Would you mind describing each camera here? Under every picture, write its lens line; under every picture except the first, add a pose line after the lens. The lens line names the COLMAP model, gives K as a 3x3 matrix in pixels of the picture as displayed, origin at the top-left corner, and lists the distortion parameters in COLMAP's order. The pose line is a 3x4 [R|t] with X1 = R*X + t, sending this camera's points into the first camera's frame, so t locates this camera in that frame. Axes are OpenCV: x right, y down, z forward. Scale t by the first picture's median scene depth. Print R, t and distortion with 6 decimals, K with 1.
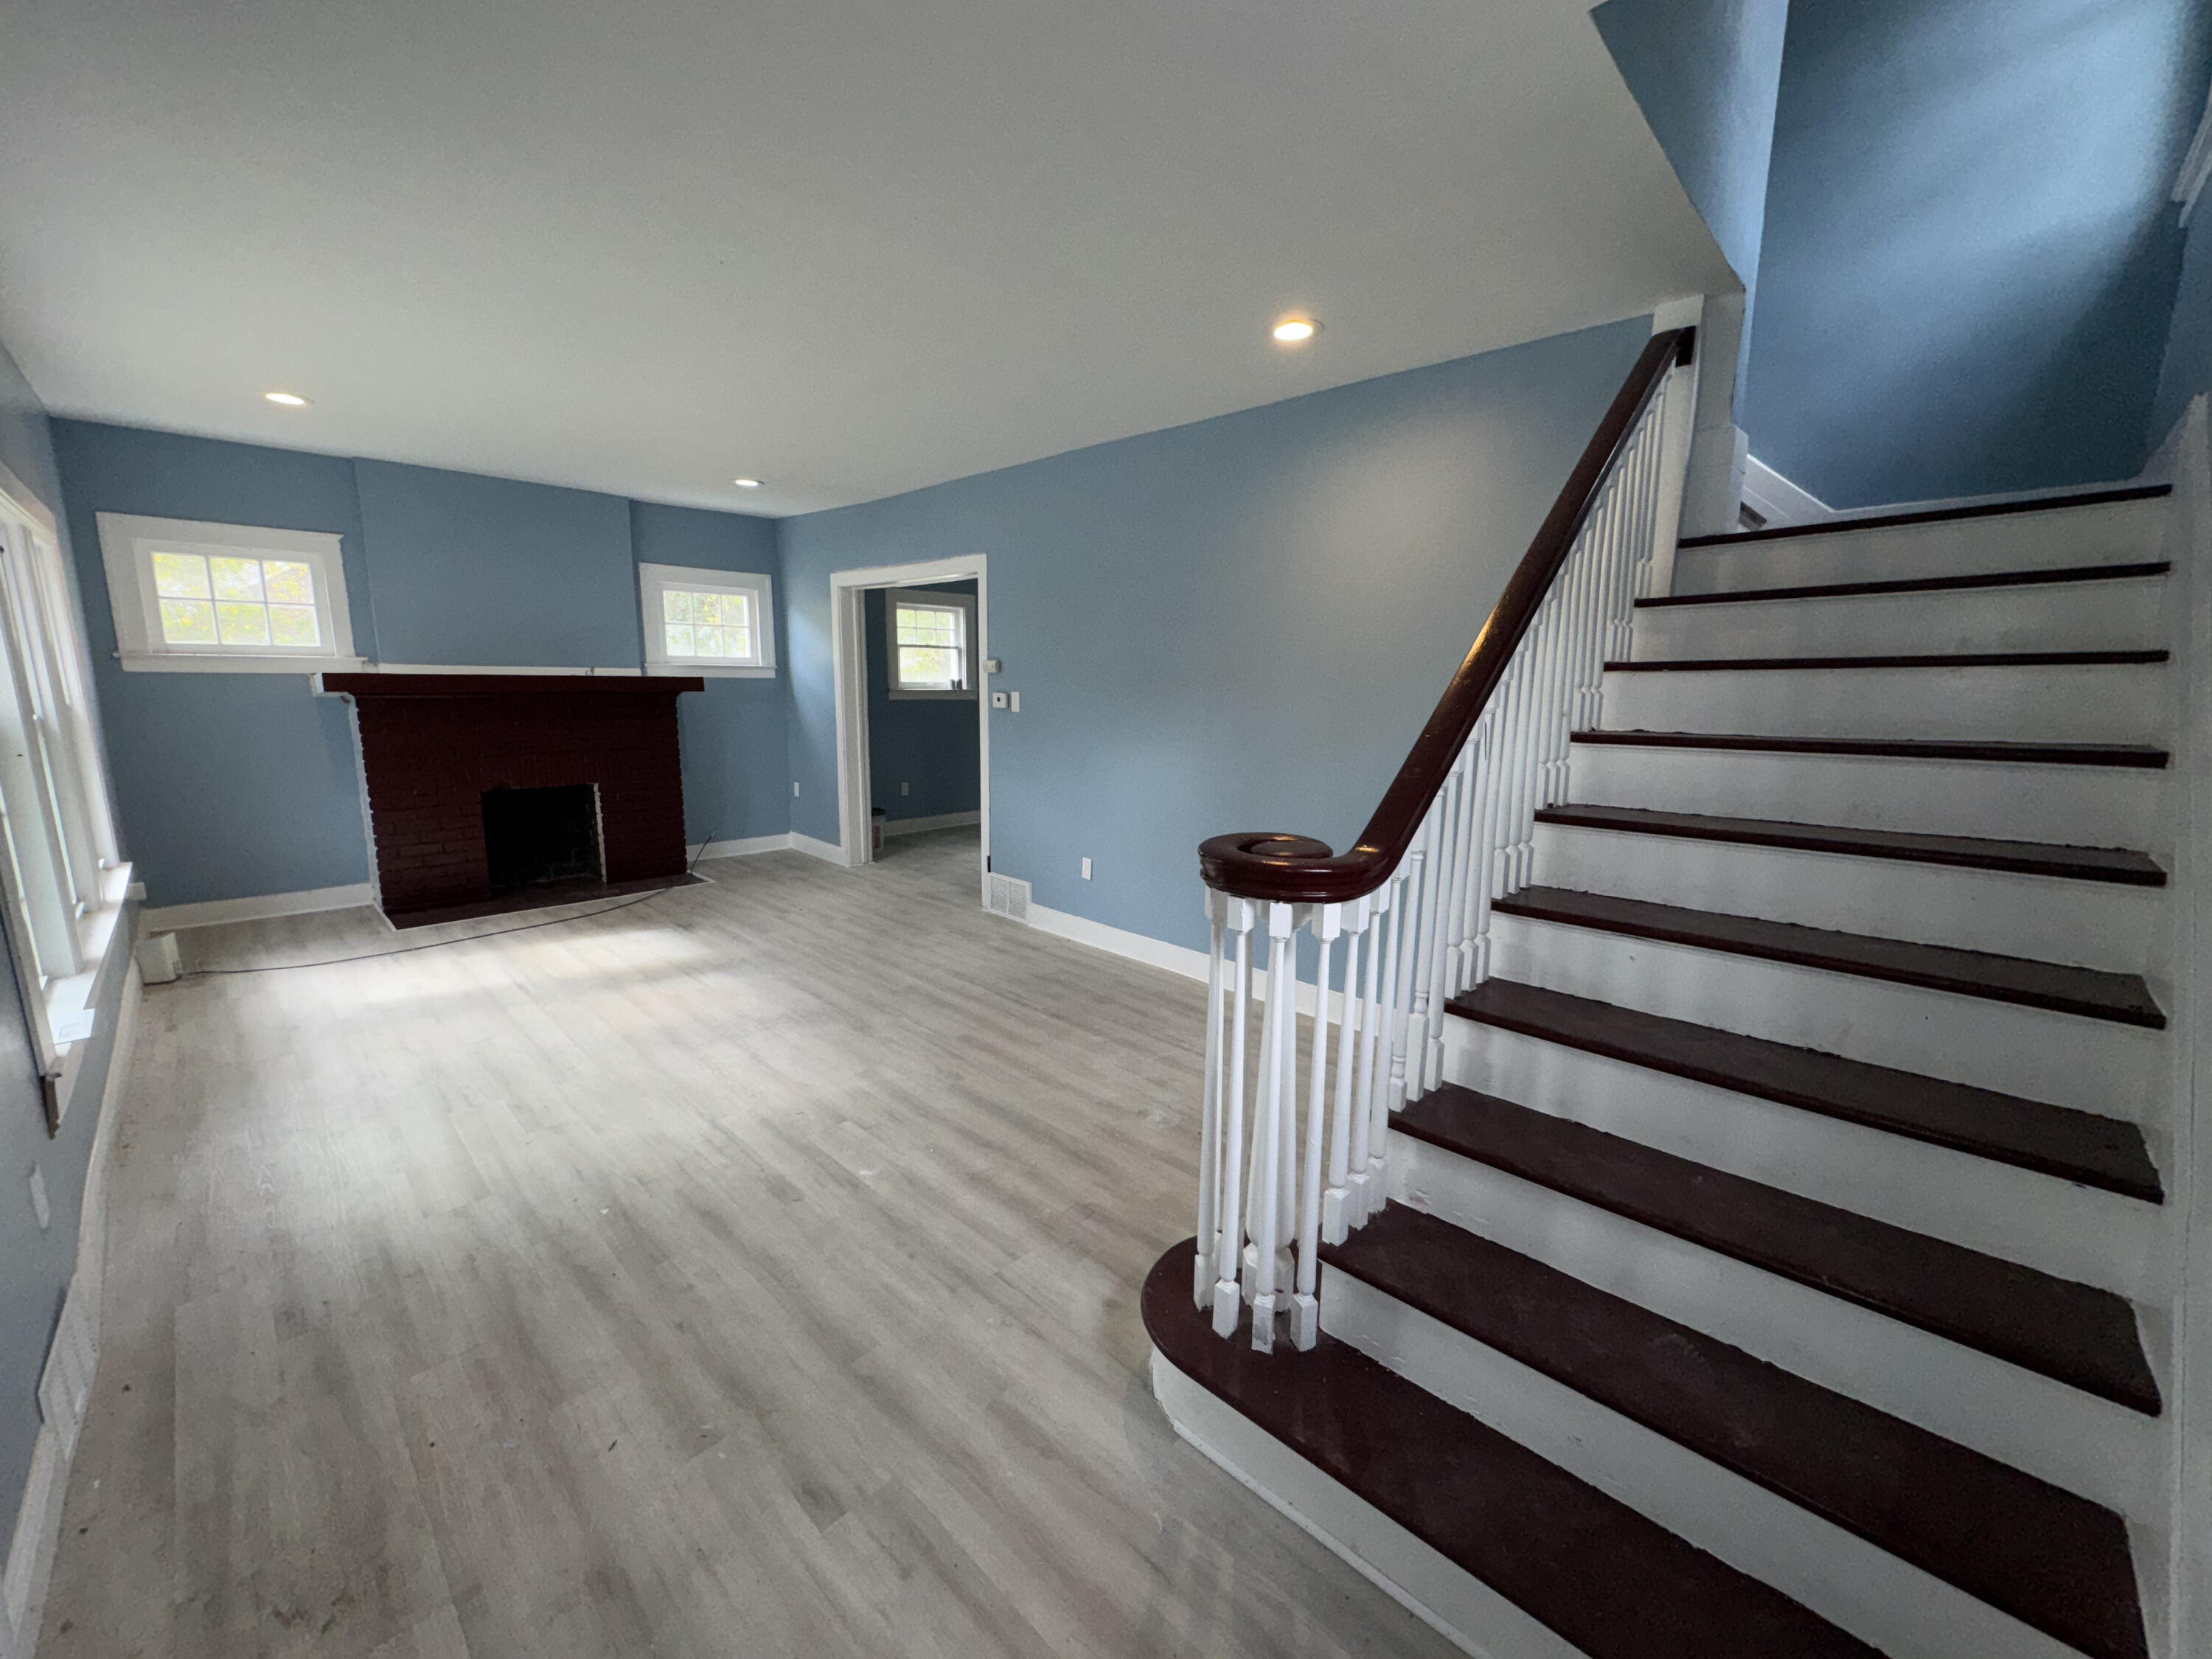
lens RADIAL K [[878.5, 0, 1106.0], [0, 878.5, 829.5], [0, 0, 1]] dist [-0.002317, -0.000140]
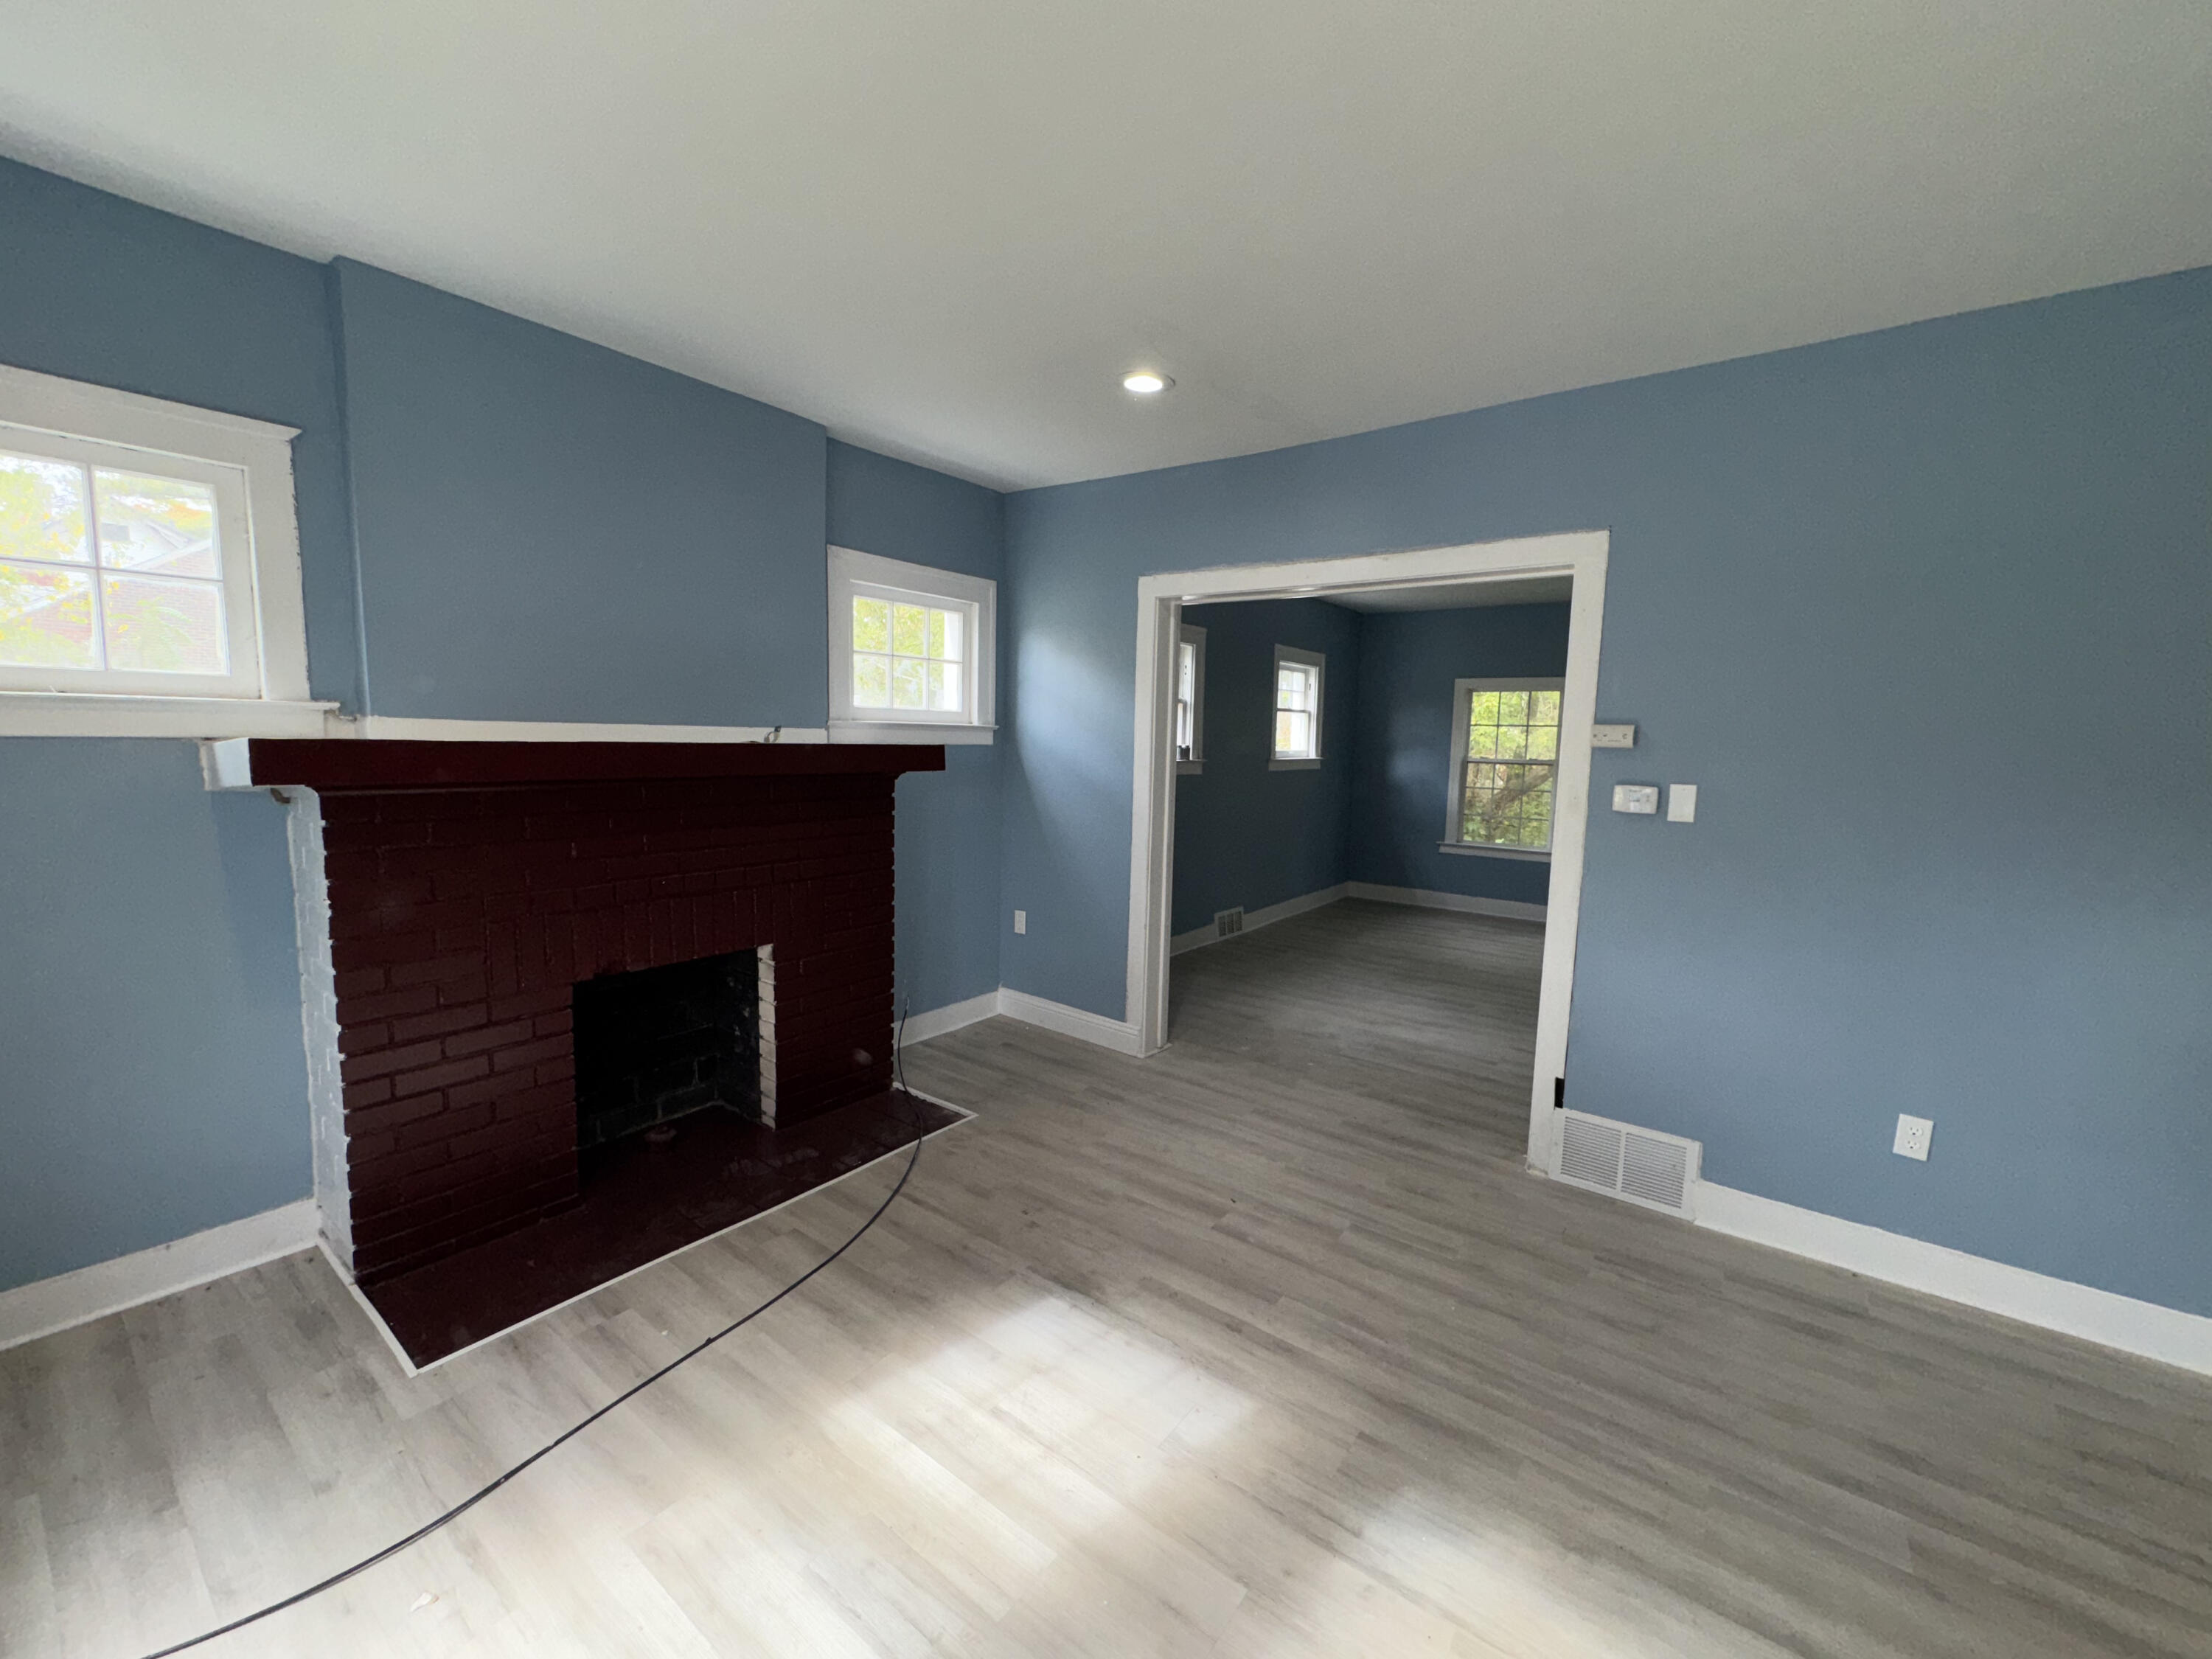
lens RADIAL K [[878.5, 0, 1106.0], [0, 878.5, 829.5], [0, 0, 1]] dist [-0.002317, -0.000140]
pose [[0.992191, -0.003289, 0.124681, -0.506811], [0.011029, 0.998050, -0.061442, -0.099048], [-0.124235, 0.062337, 0.990293, 0.508084]]
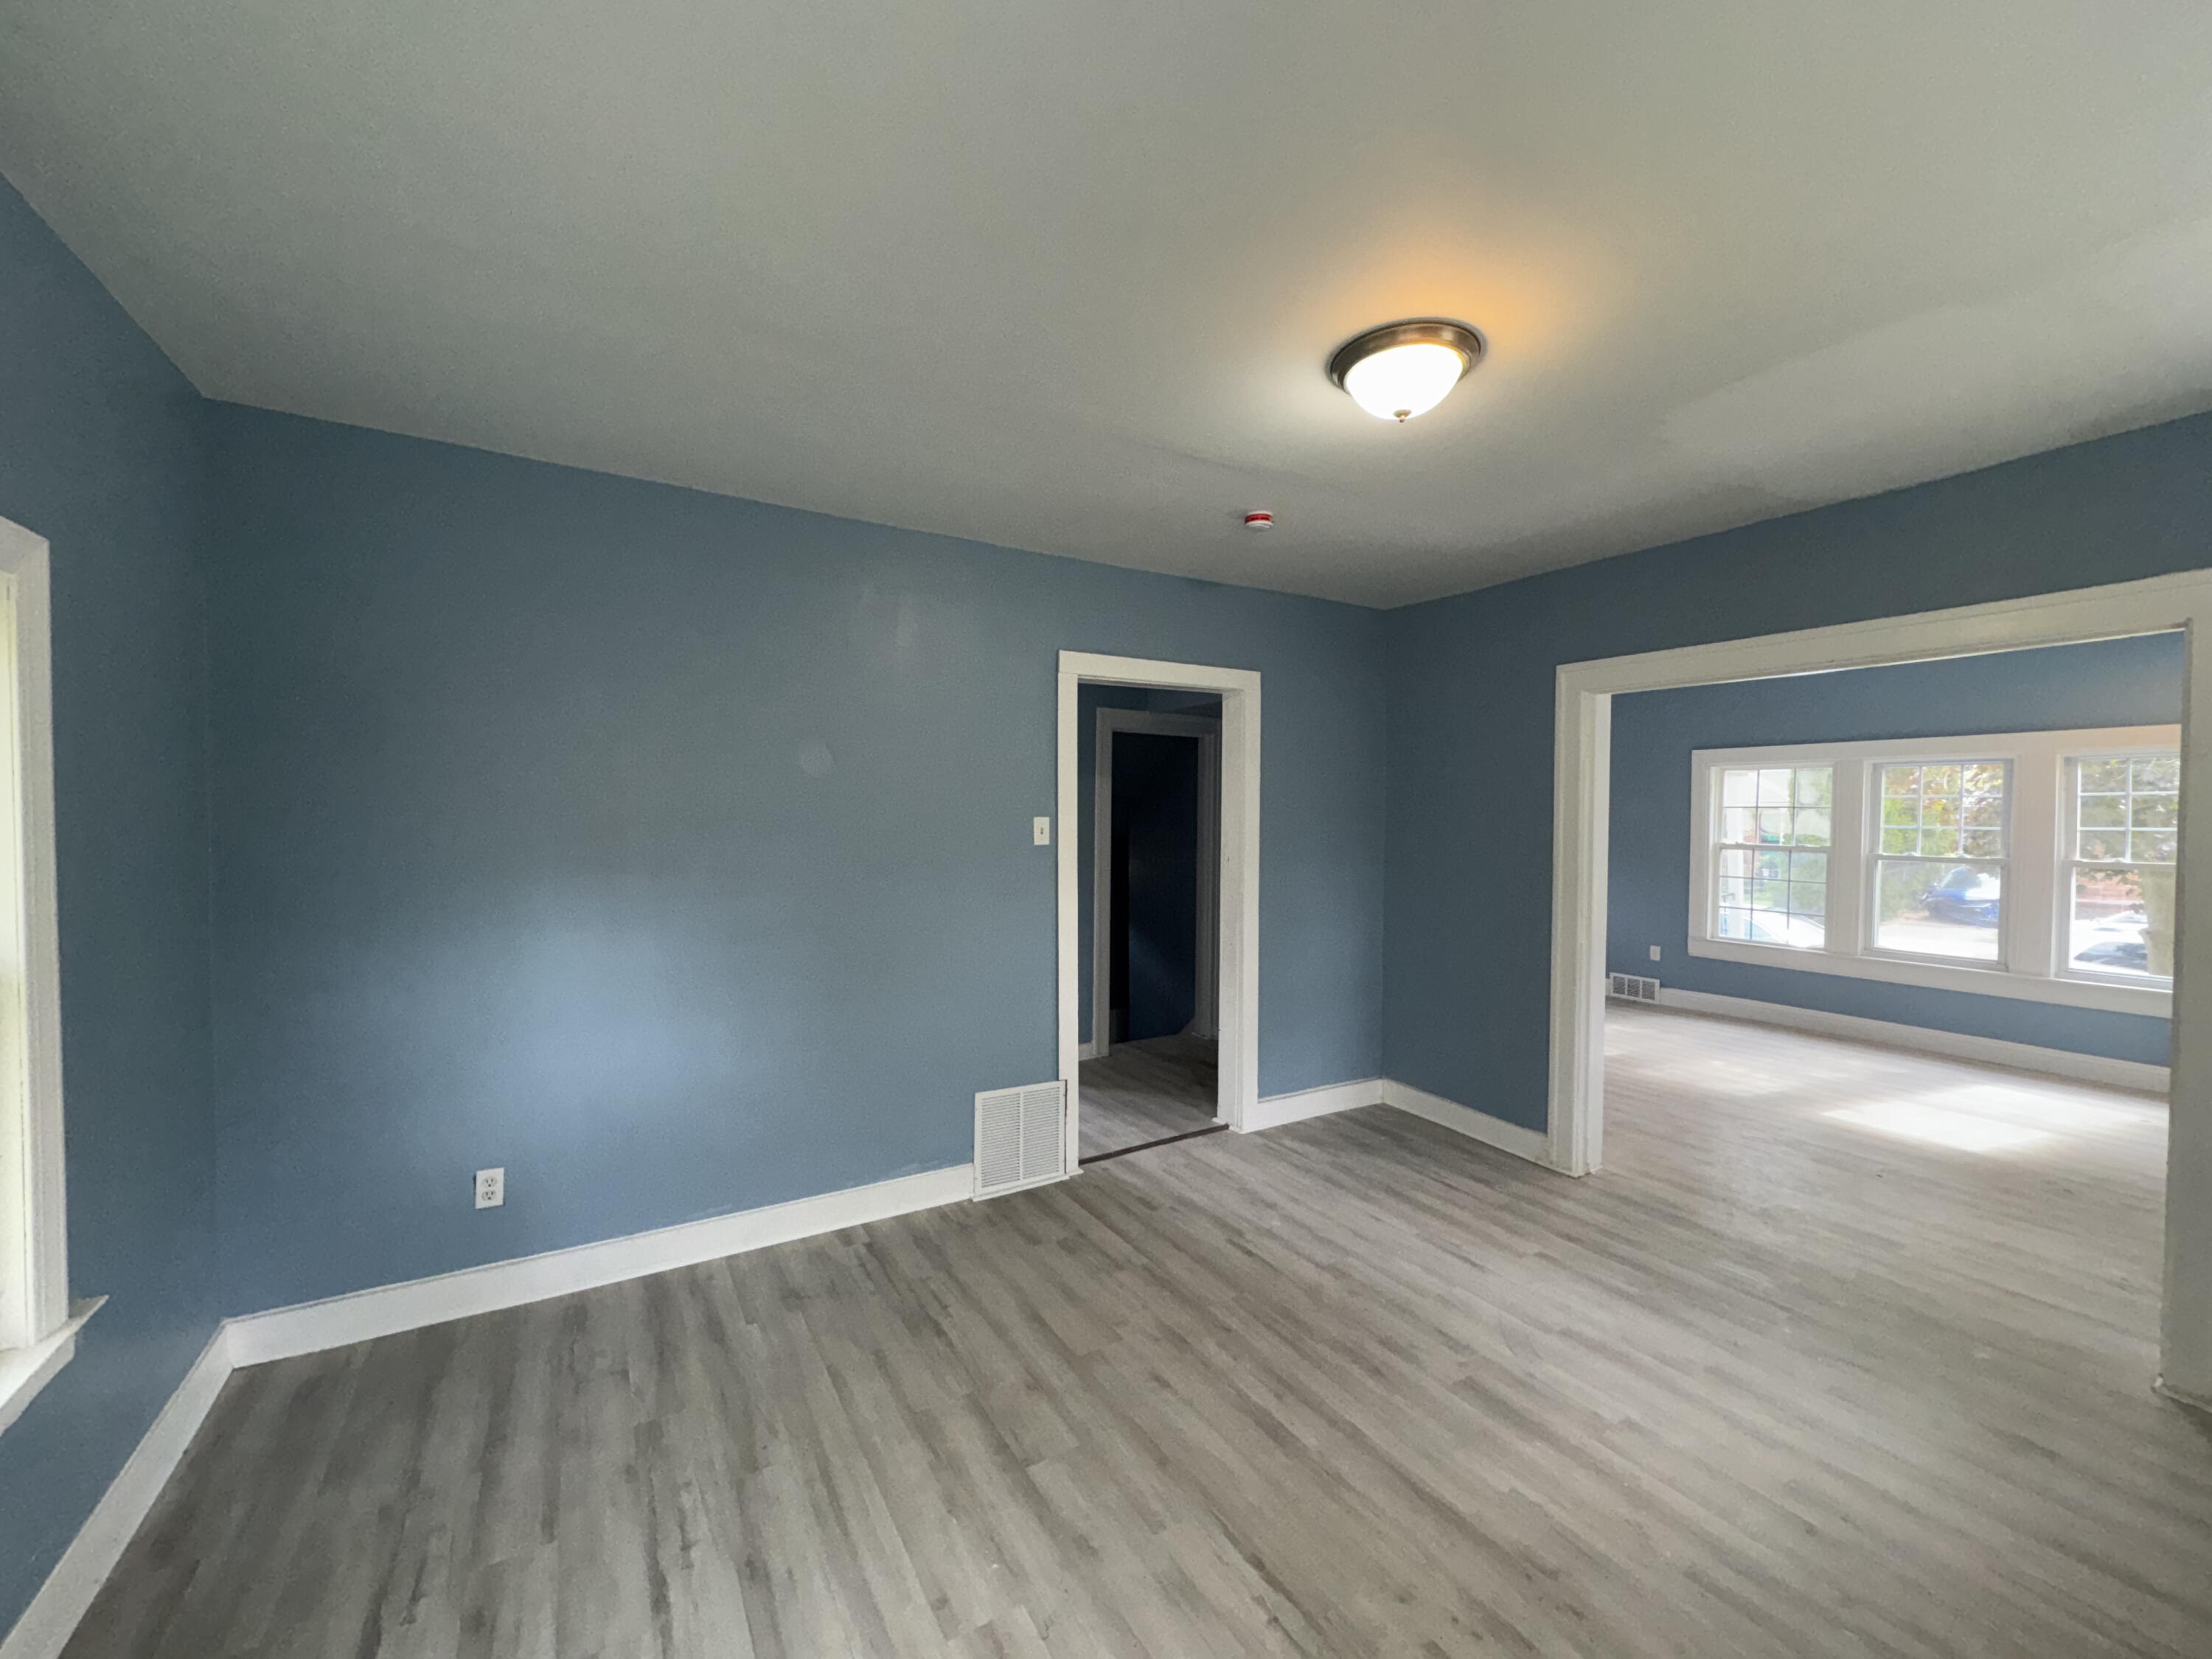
lens RADIAL K [[878.5, 0, 1106.0], [0, 878.5, 829.5], [0, 0, 1]] dist [-0.002317, -0.000140]
pose [[-0.966859, -0.023003, 0.254272, 0.080060], [0.025882, 0.981971, 0.187251, -0.338111], [-0.253996, 0.187626, -0.948832, 1.851962]]
